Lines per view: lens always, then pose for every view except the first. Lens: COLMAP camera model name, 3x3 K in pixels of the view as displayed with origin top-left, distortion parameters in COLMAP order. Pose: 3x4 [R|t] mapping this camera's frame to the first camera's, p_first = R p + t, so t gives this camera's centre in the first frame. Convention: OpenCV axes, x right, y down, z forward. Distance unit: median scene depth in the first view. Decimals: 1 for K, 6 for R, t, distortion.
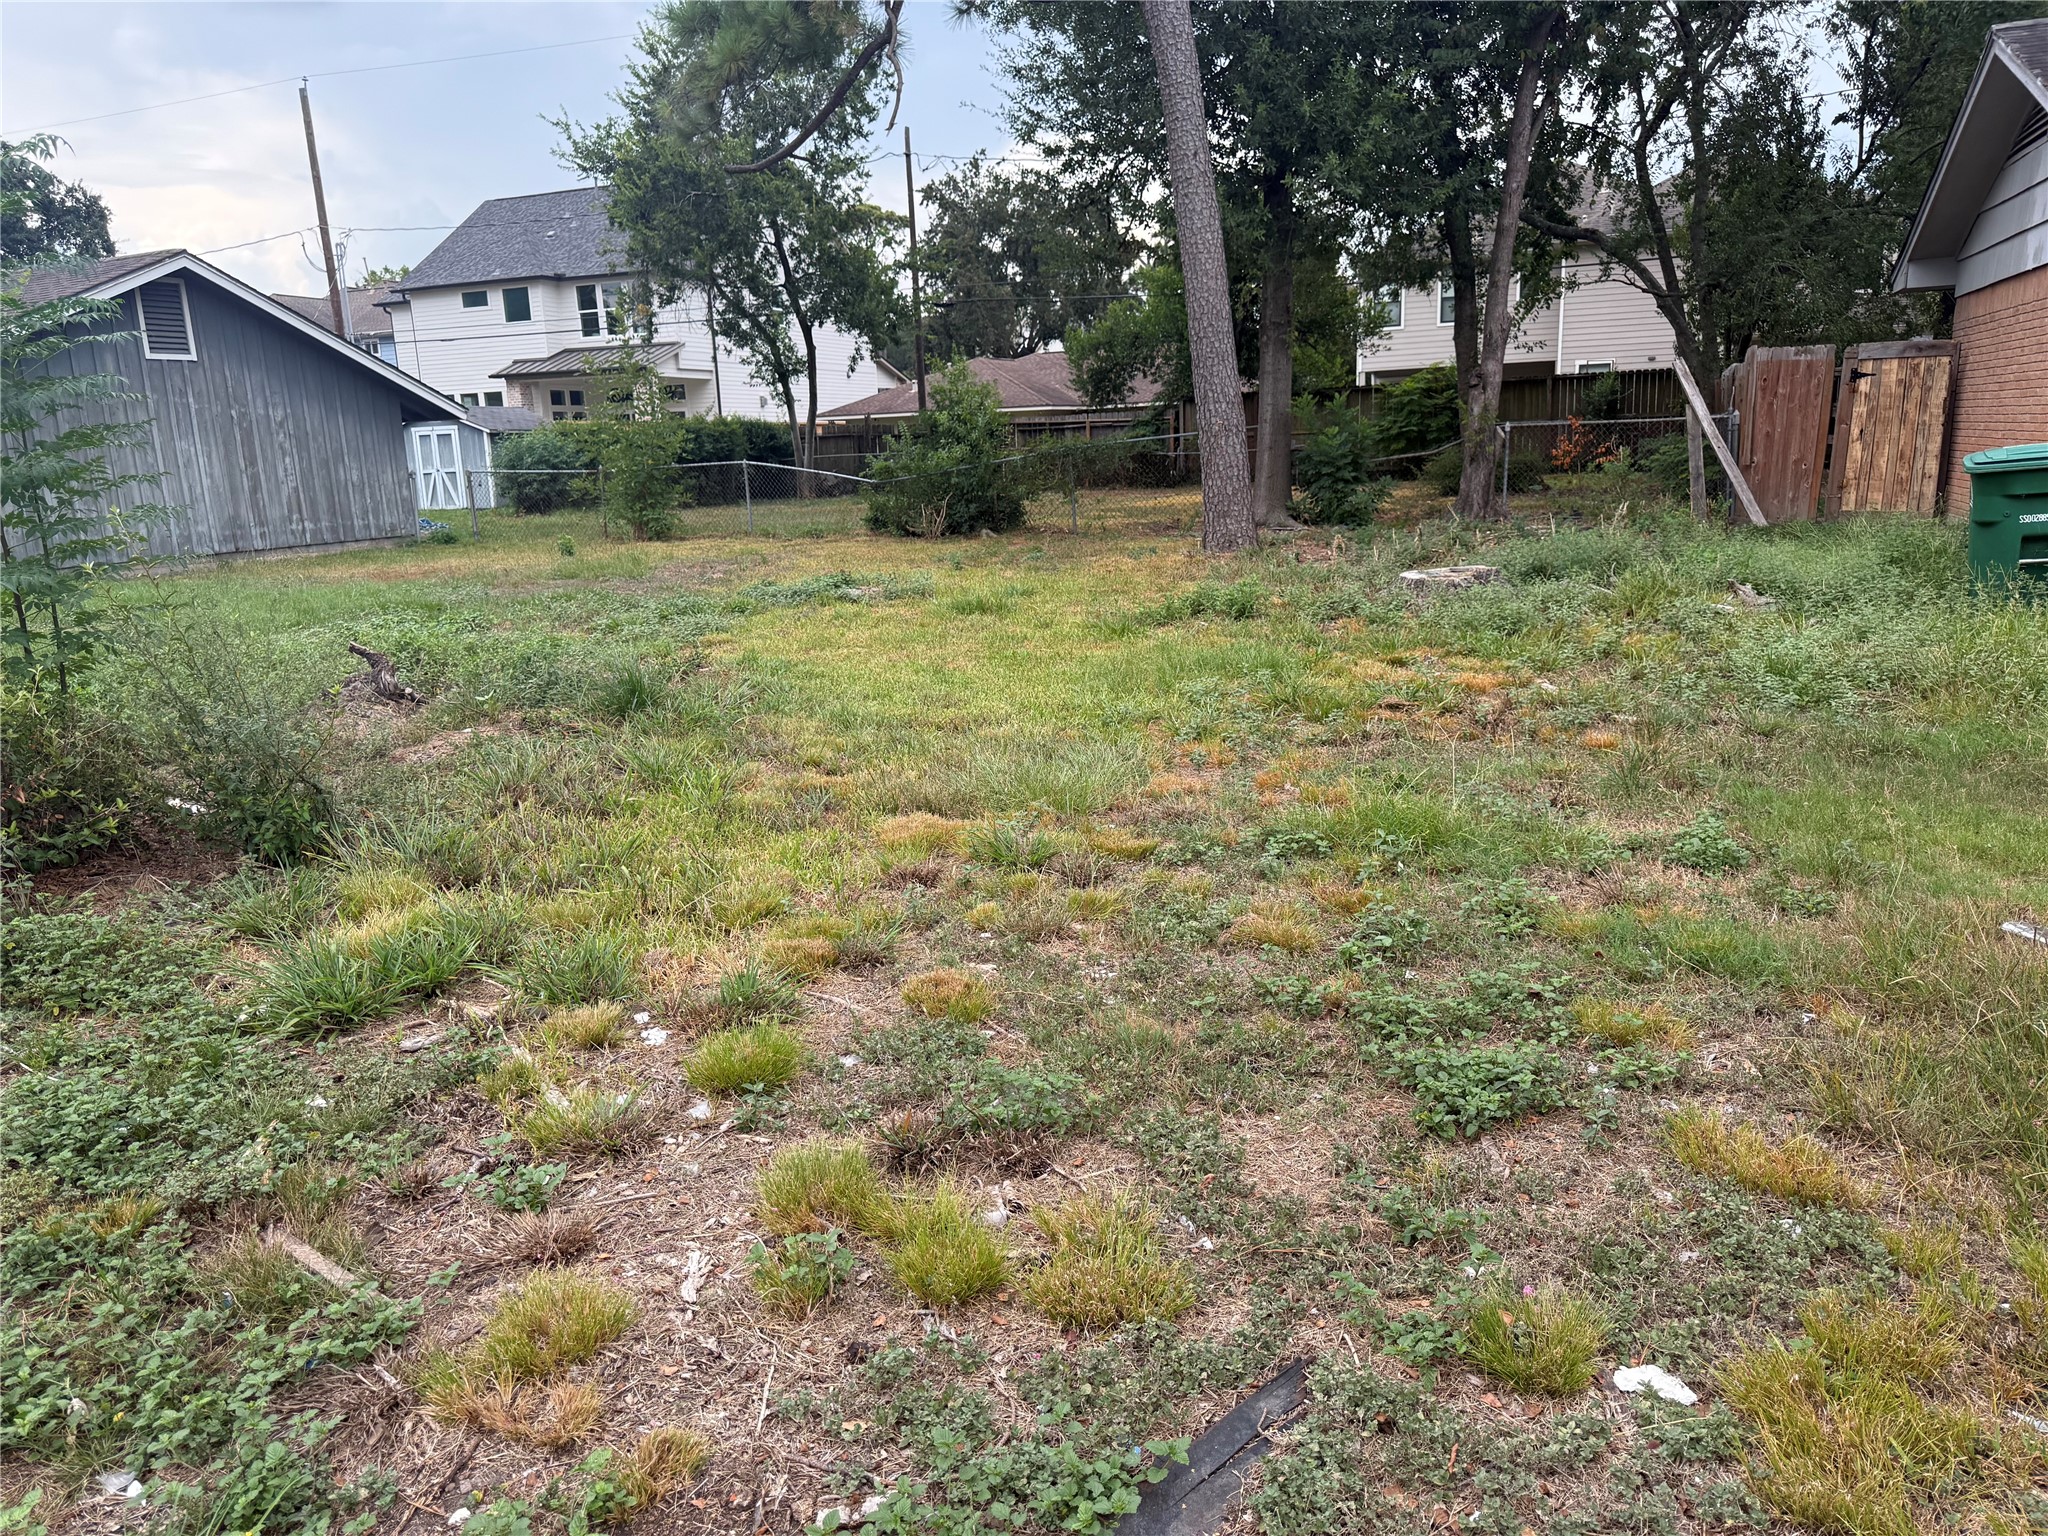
lens RADIAL K [[1457.2, 0, 1014.6], [0, 1457.2, 788.7], [0, 0, 1]] dist [0.040875, -0.044349]
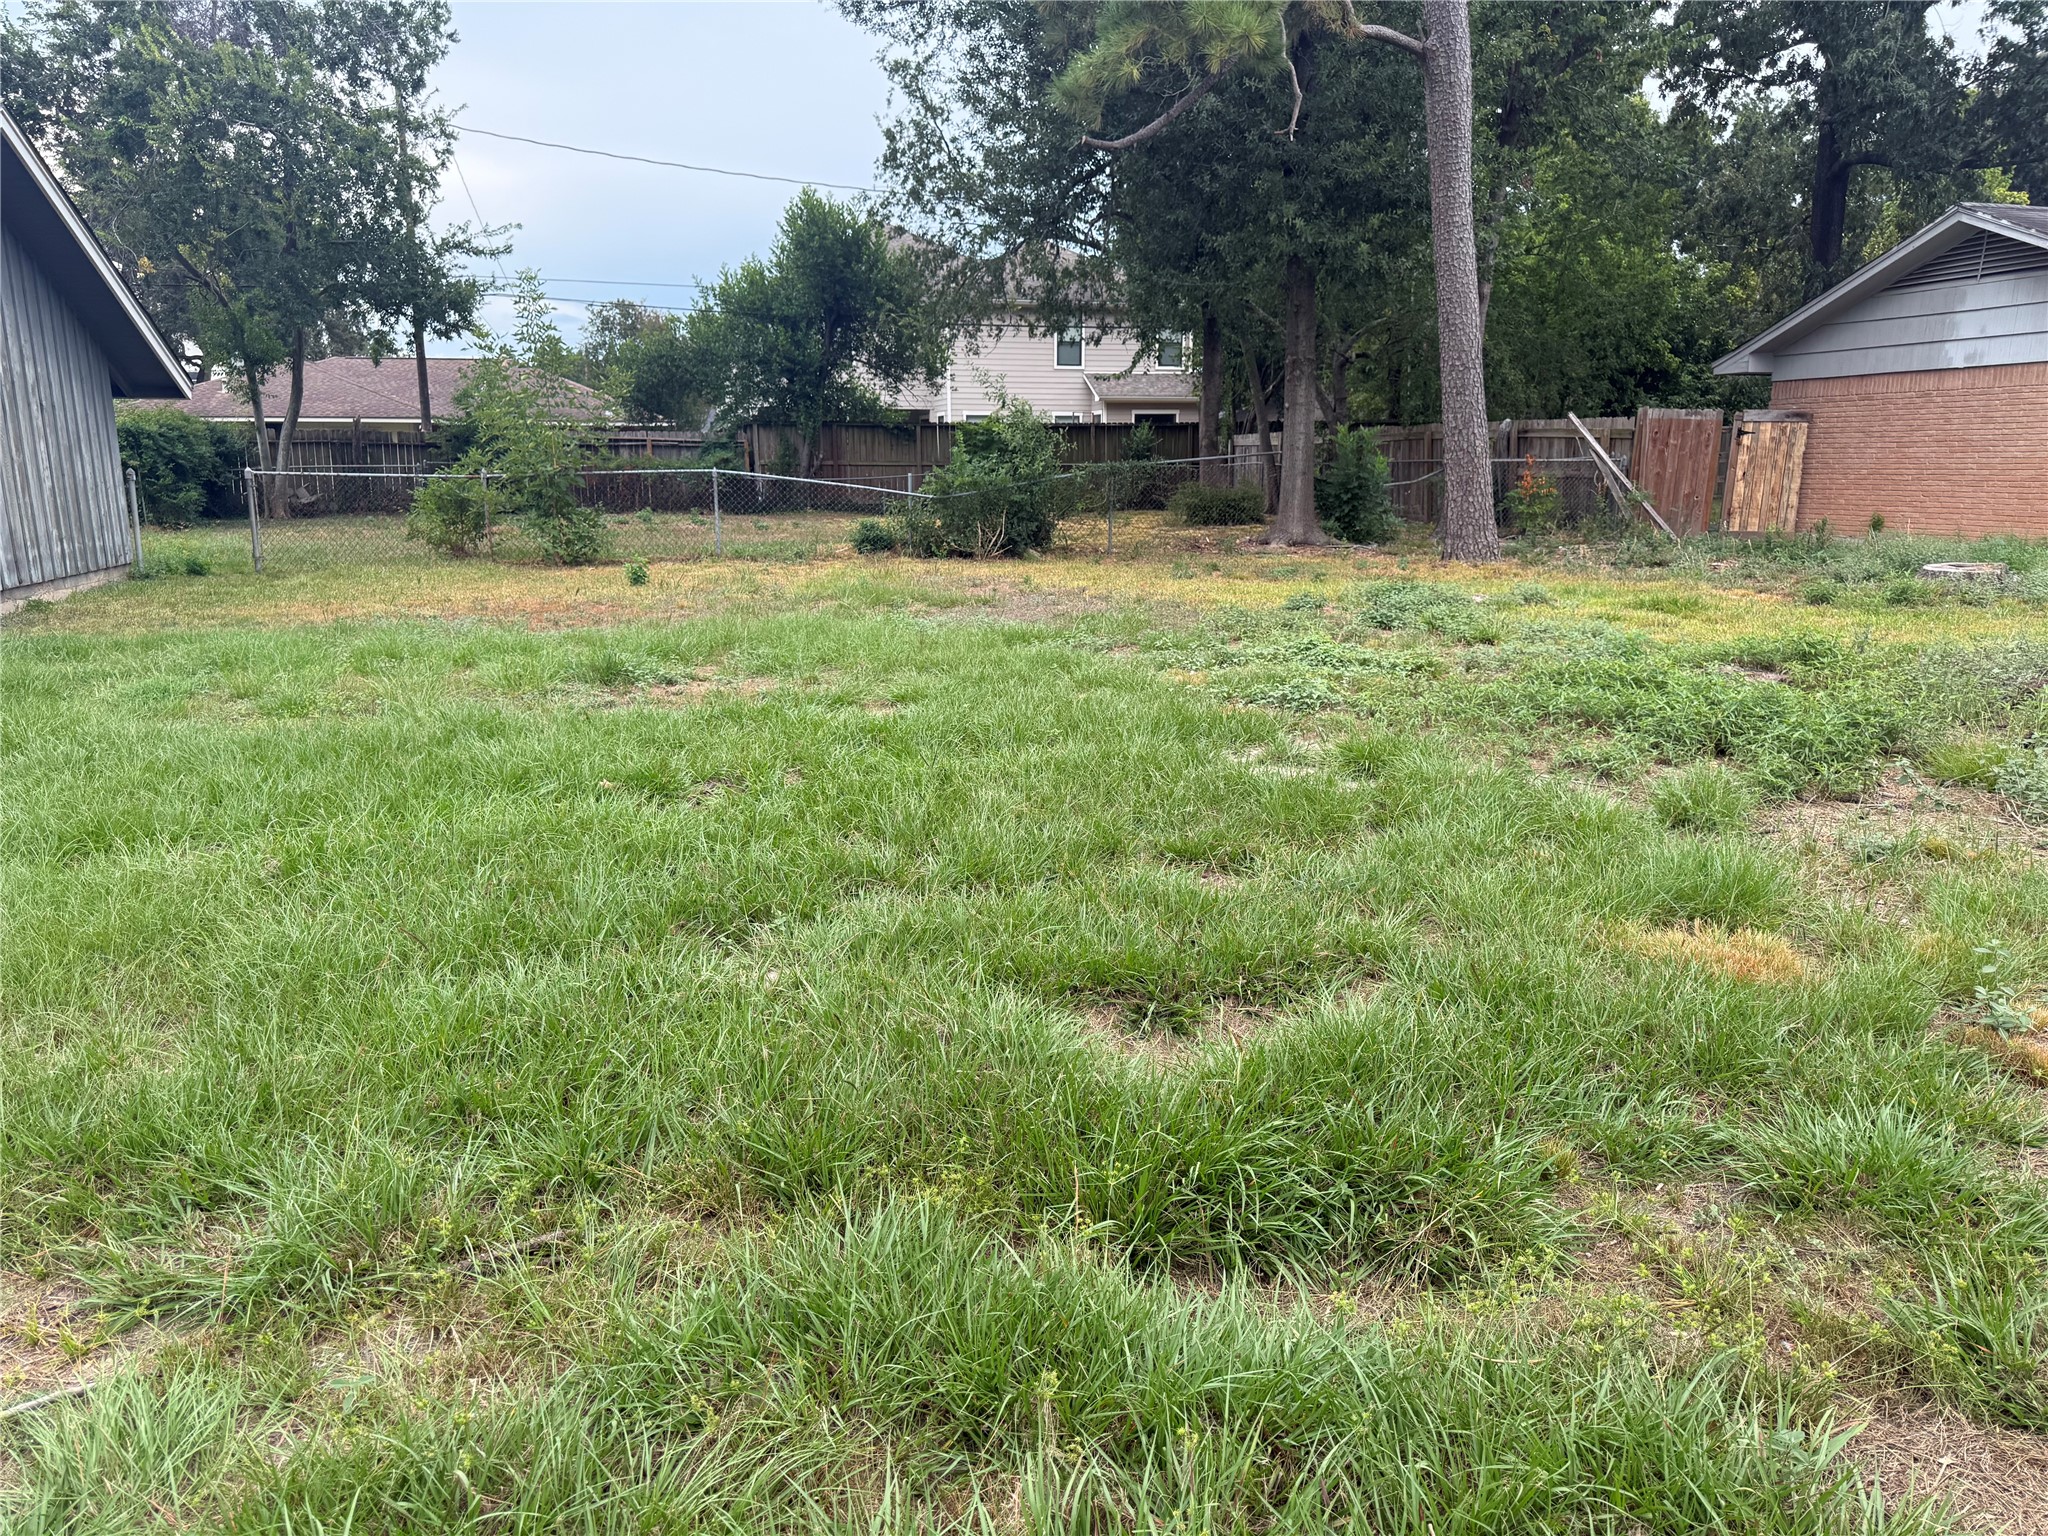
lens RADIAL K [[1457.2, 0, 1026.3], [0, 1457.2, 782.9], [0, 0, 1]] dist [0.040875, -0.044349]
pose [[0.785514, -0.097641, 0.611093, -2.539445], [0.116354, 0.993166, 0.009124, -0.145192], [-0.607807, 0.063936, 0.791506, 1.059648]]
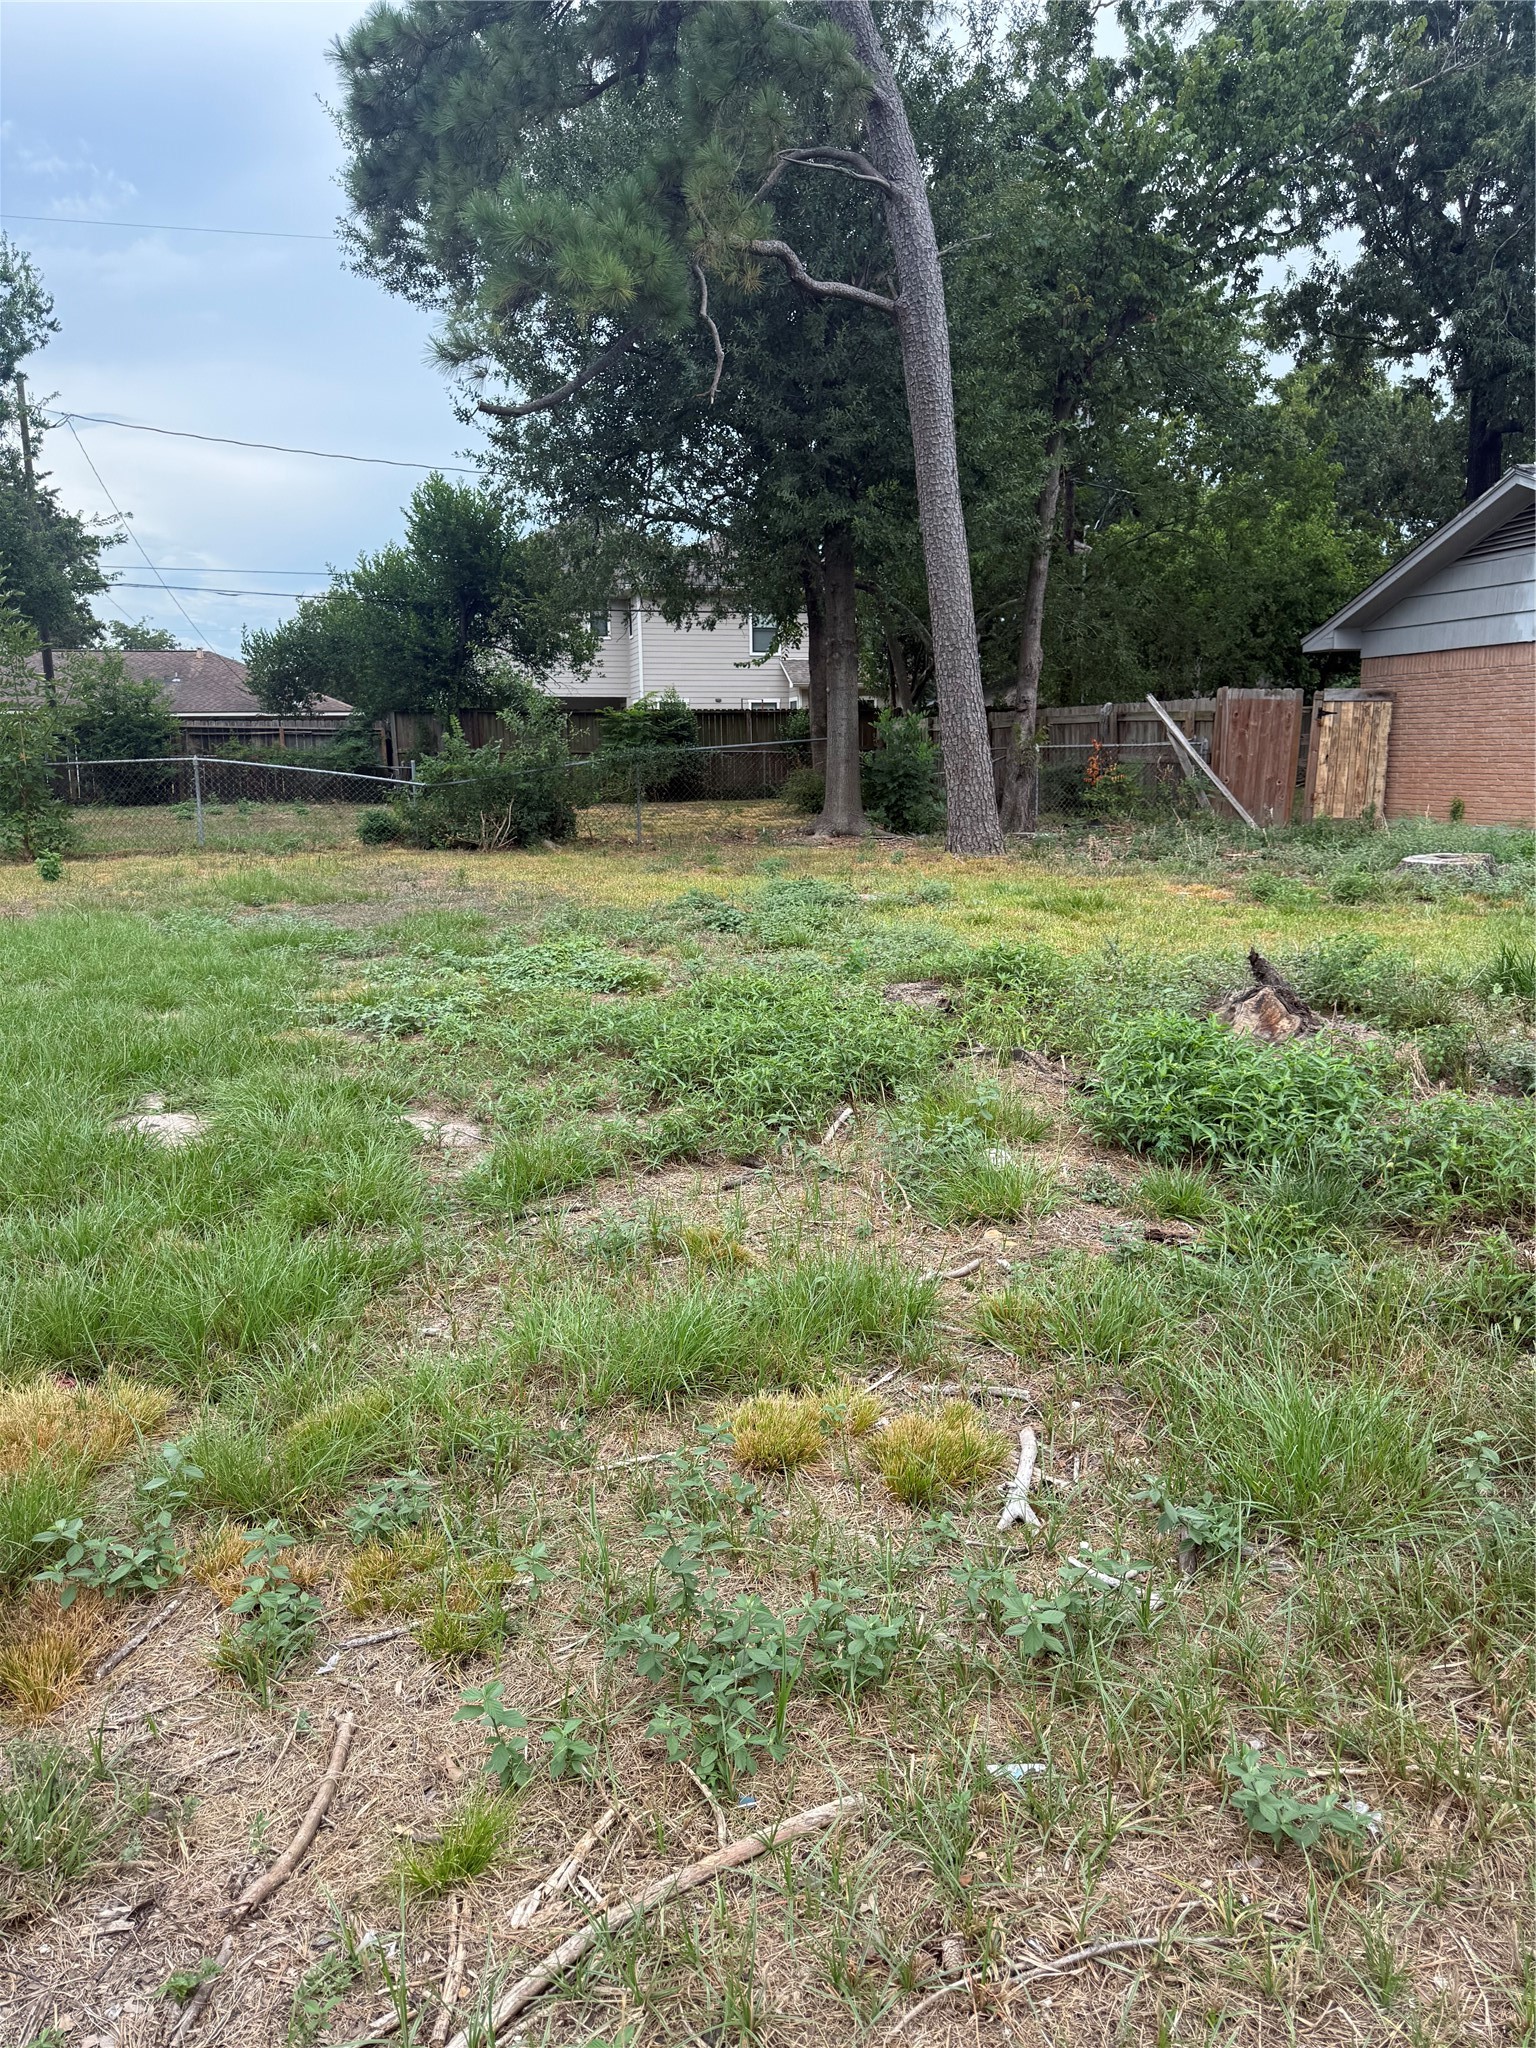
lens RADIAL K [[1457.2, 0, 778.9], [0, 1457.2, 1020.1], [0, 0, 1]] dist [0.040875, -0.044349]
pose [[0.805769, -0.078253, 0.587037, -1.806433], [0.116499, 0.992808, -0.027563, -0.107955], [-0.580658, 0.090599, 0.809091, 0.815815]]
